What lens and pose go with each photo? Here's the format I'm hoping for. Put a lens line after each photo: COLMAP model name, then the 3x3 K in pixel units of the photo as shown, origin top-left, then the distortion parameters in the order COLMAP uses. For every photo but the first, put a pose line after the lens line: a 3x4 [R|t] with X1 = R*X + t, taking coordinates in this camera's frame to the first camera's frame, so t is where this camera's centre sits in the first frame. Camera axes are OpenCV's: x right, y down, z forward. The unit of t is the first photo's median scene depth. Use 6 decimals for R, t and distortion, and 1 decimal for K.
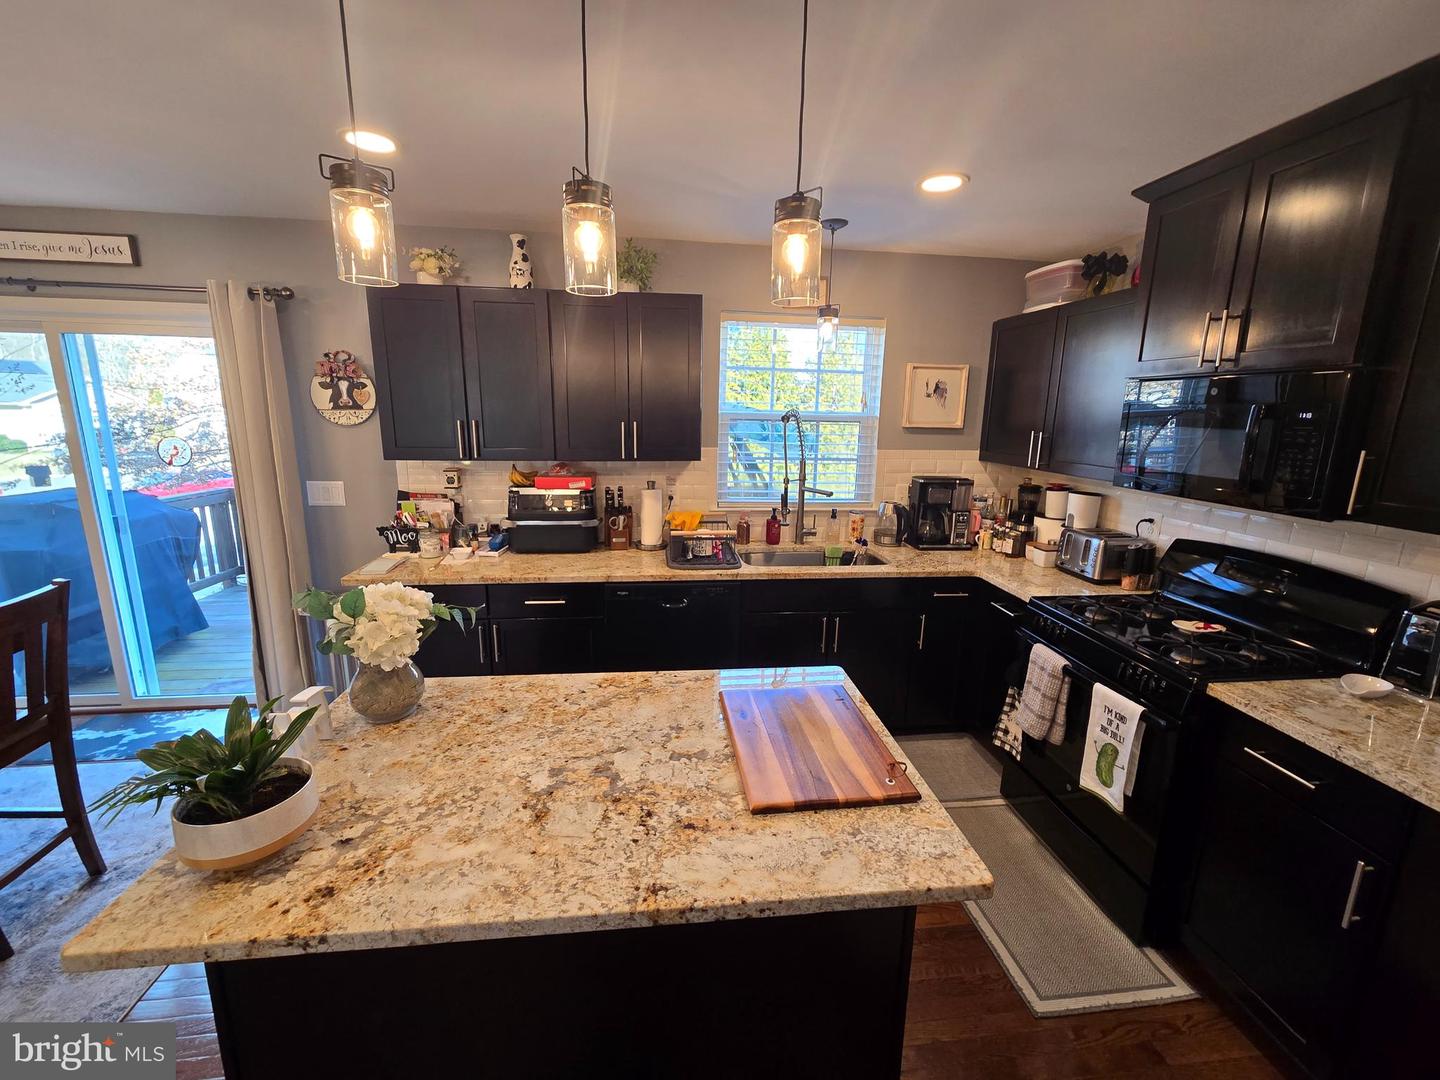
lens RADIAL K [[594.4, 0, 721.4], [0, 594.4, 536.2], [0, 0, 1]] dist [-0.001208, 0.001917]
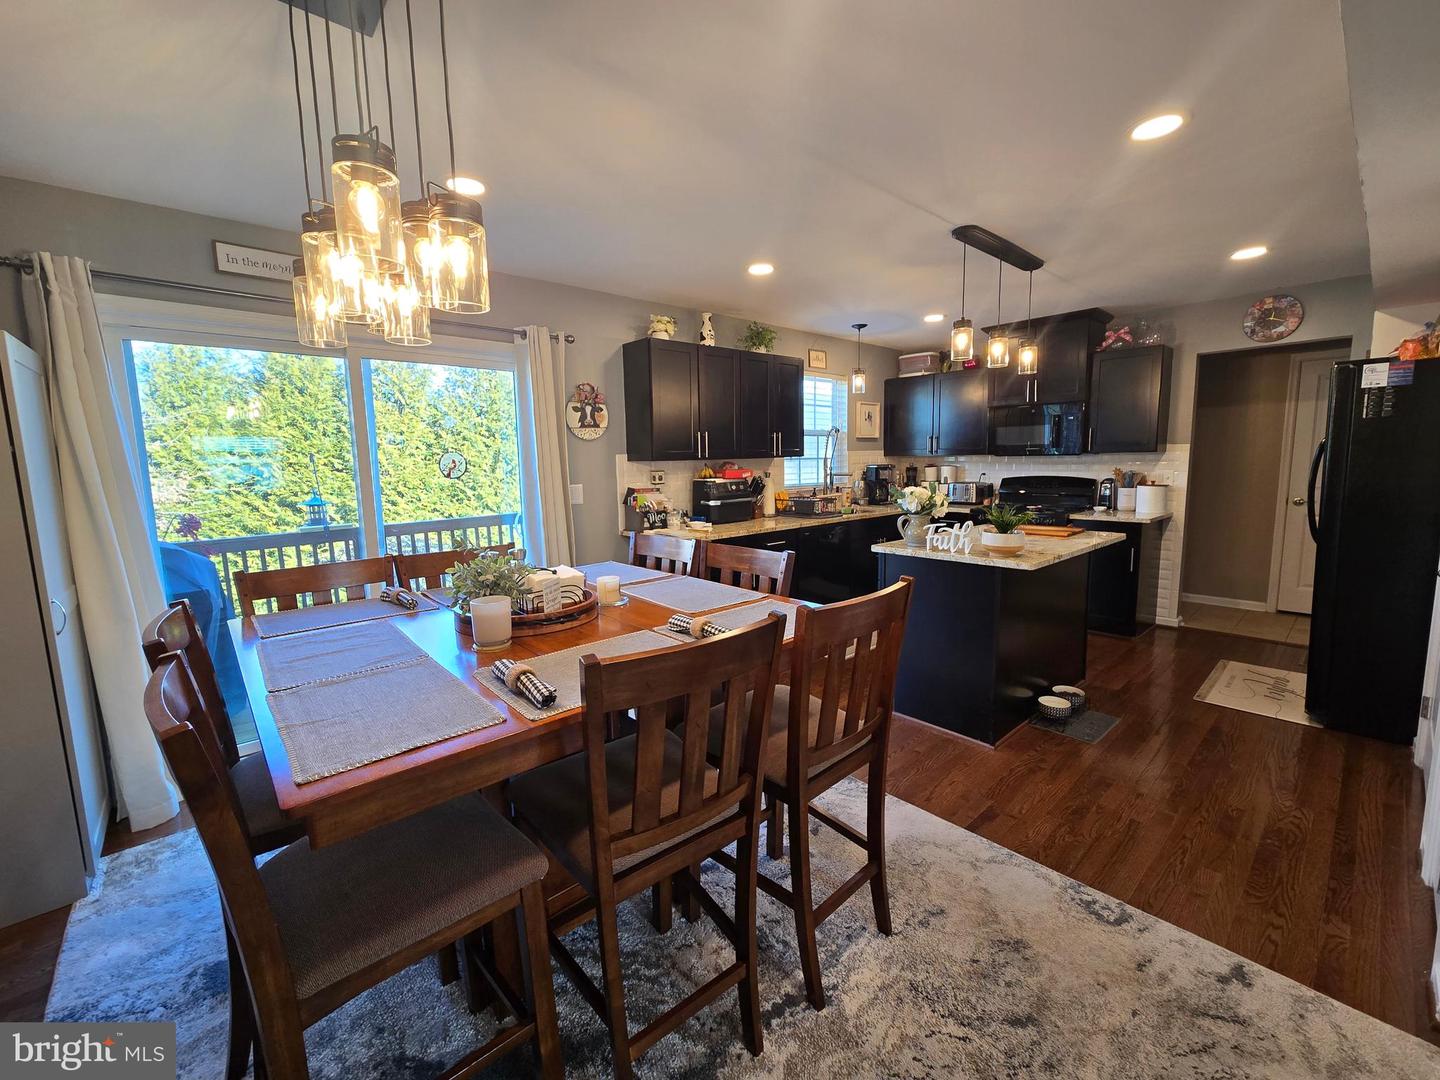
lens RADIAL K [[594.4, 0, 724.8], [0, 594.4, 531.1], [0, 0, 1]] dist [-0.001208, 0.001917]
pose [[0.817879, -0.105152, 0.565700, -1.161818], [0.155423, 0.986987, -0.041247, 0.109638], [-0.554001, 0.121658, 0.823579, -0.203606]]
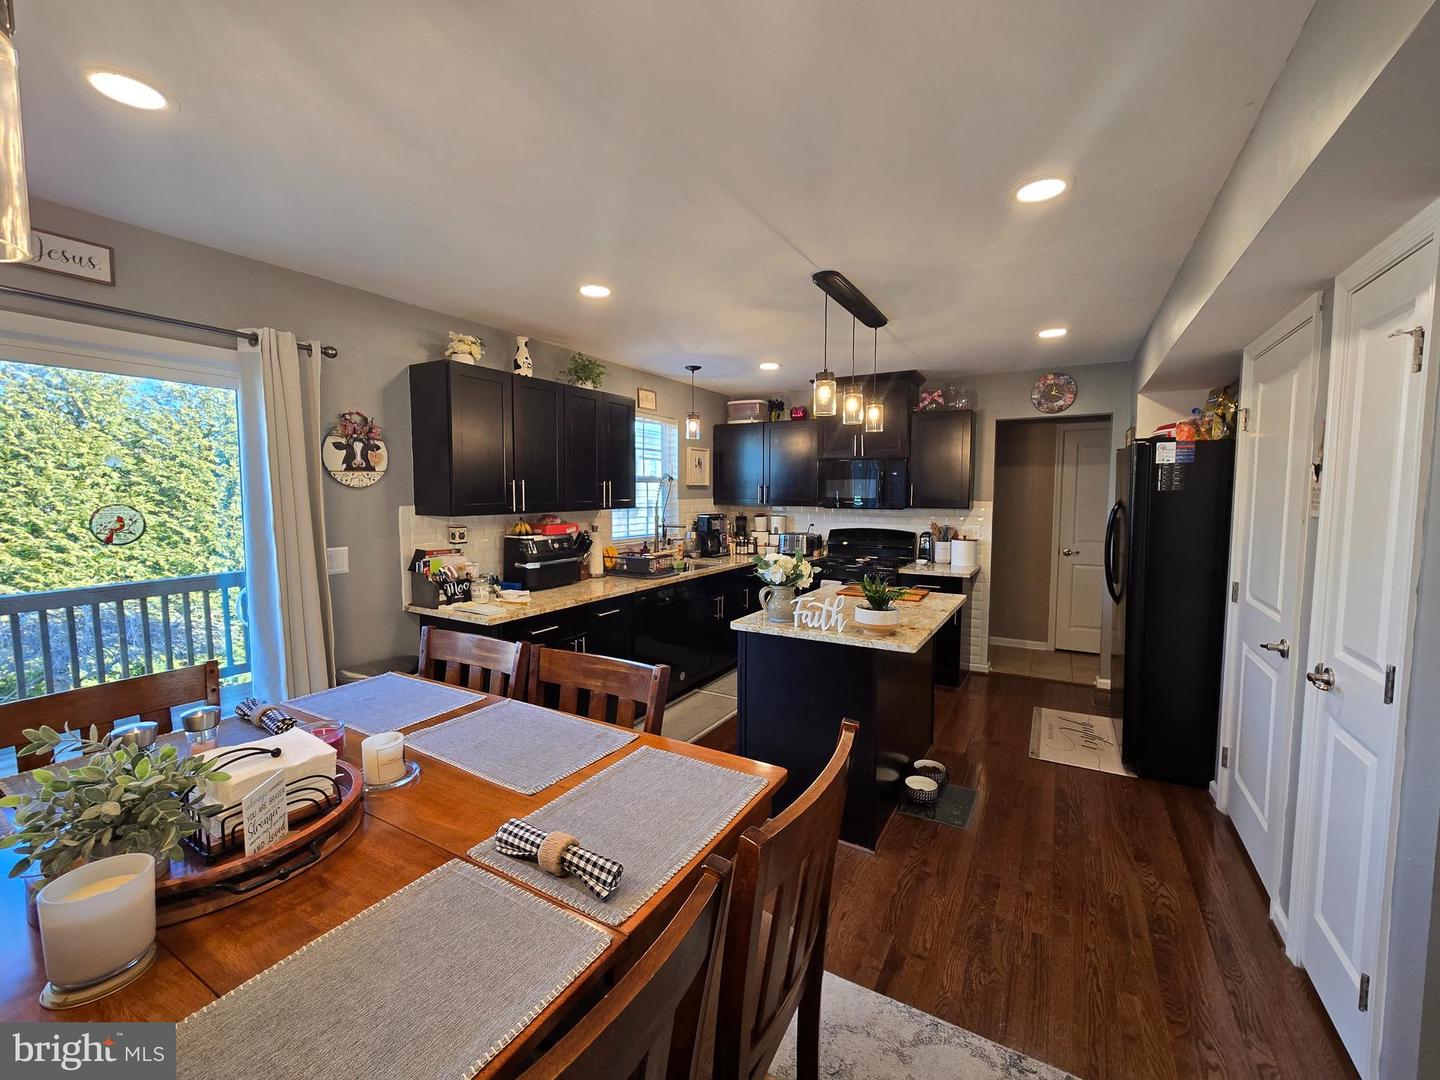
lens RADIAL K [[594.4, 0, 720.6], [0, 594.4, 535.9], [0, 0, 1]] dist [-0.001208, 0.001917]
pose [[0.600400, -0.078384, 0.795849, -1.071588], [0.177445, 0.983435, -0.037008, 0.031240], [-0.779764, 0.163439, 0.604363, -0.026578]]
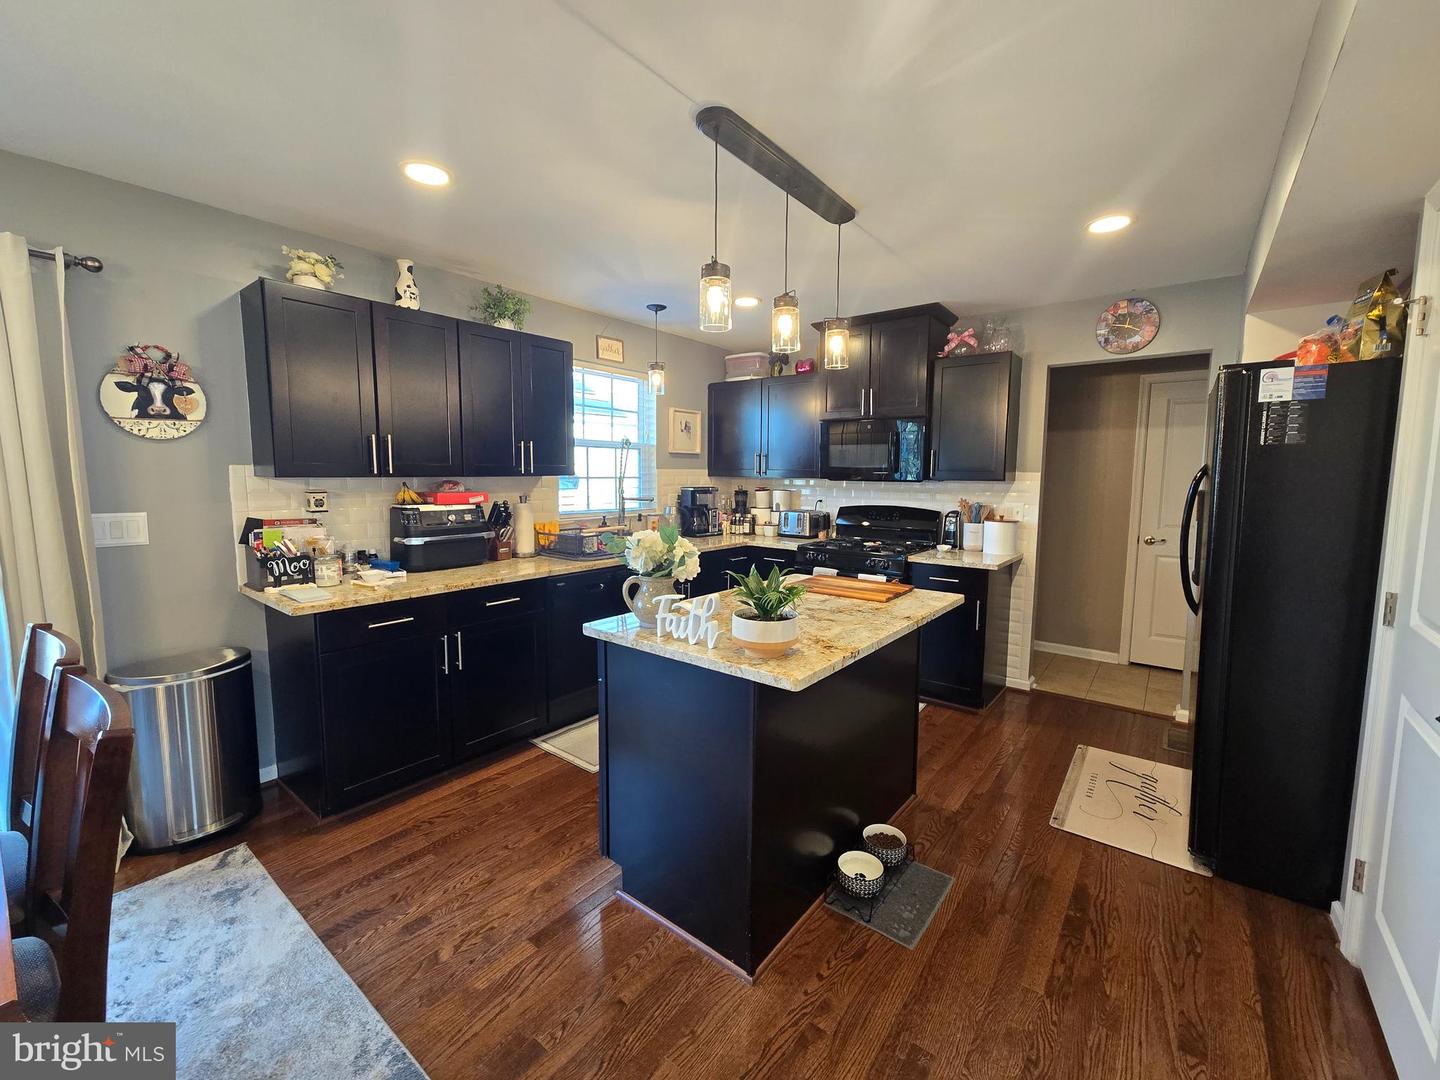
lens RADIAL K [[594.4, 0, 724.9], [0, 594.4, 532.1], [0, 0, 1]] dist [-0.001208, 0.001917]
pose [[0.704555, -0.085248, 0.704511, -0.681345], [0.155223, 0.987231, -0.035775, 0.078336], [-0.692466, 0.134561, 0.708791, -0.051772]]
